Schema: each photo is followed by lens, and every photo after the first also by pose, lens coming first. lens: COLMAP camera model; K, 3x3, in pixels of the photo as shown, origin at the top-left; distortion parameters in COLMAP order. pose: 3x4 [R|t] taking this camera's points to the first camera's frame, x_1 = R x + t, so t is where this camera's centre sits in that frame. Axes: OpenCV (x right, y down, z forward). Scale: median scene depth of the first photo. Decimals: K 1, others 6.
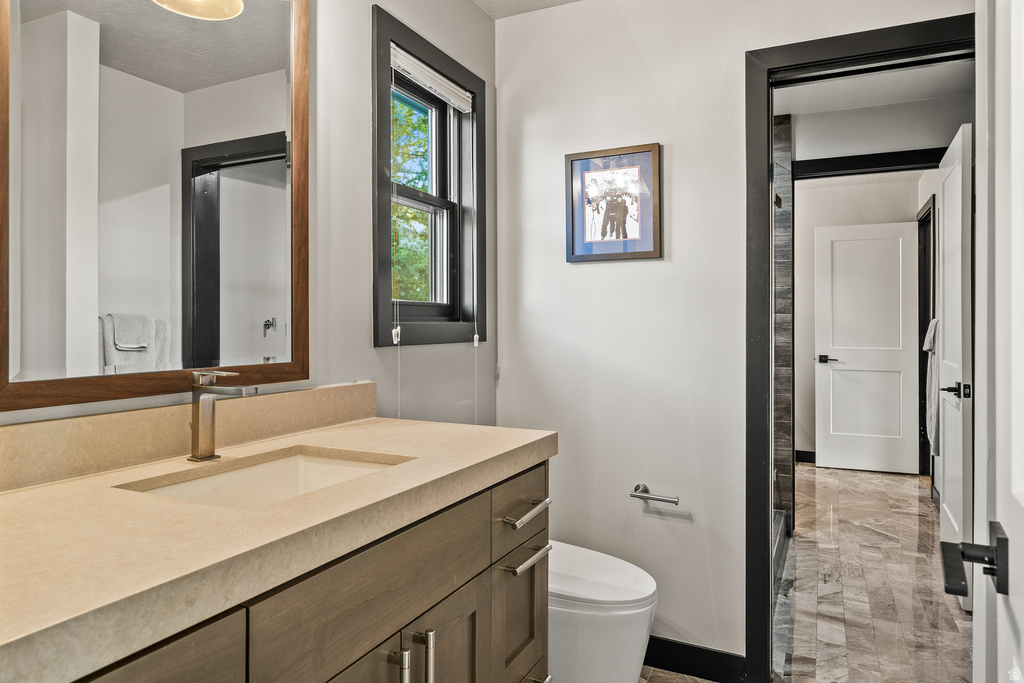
lens RADIAL K [[657.8, 0, 512.1], [0, 657.8, 323.5], [0, 0, 1]] dist [0.000413, 0.001150]
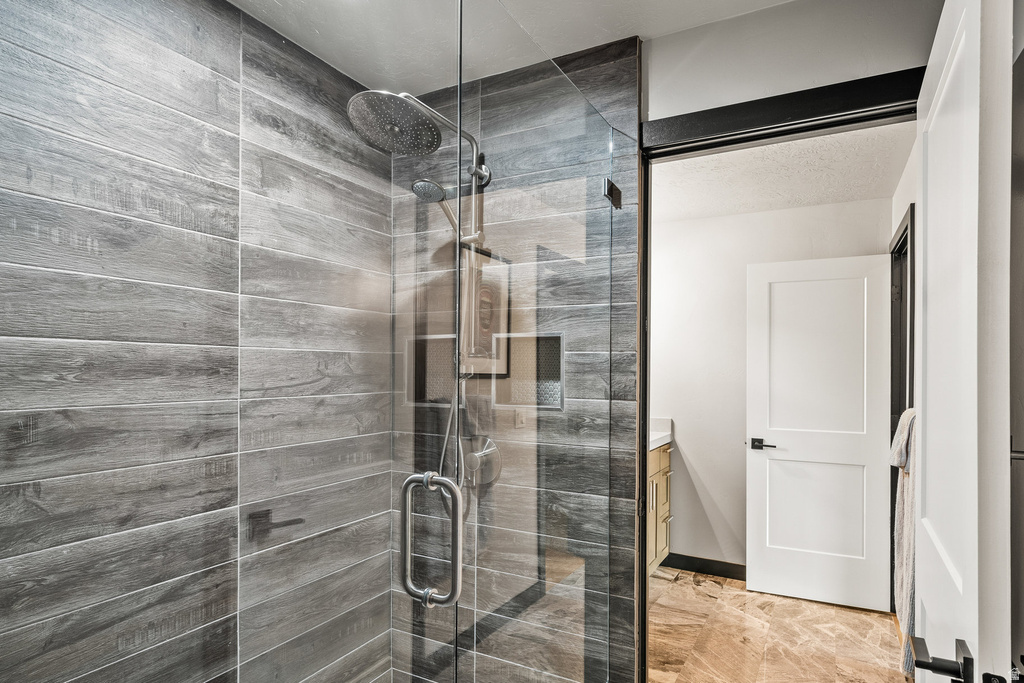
lens RADIAL K [[571.2, 0, 512.2], [0, 571.2, 366.6], [0, 0, 1]] dist [-0.001063, -0.000644]
pose [[0.998647, 0.007854, -0.051396, 0.245057], [-0.007976, 0.999966, -0.002165, -0.029664], [0.051377, 0.002572, 0.998676, 0.370276]]
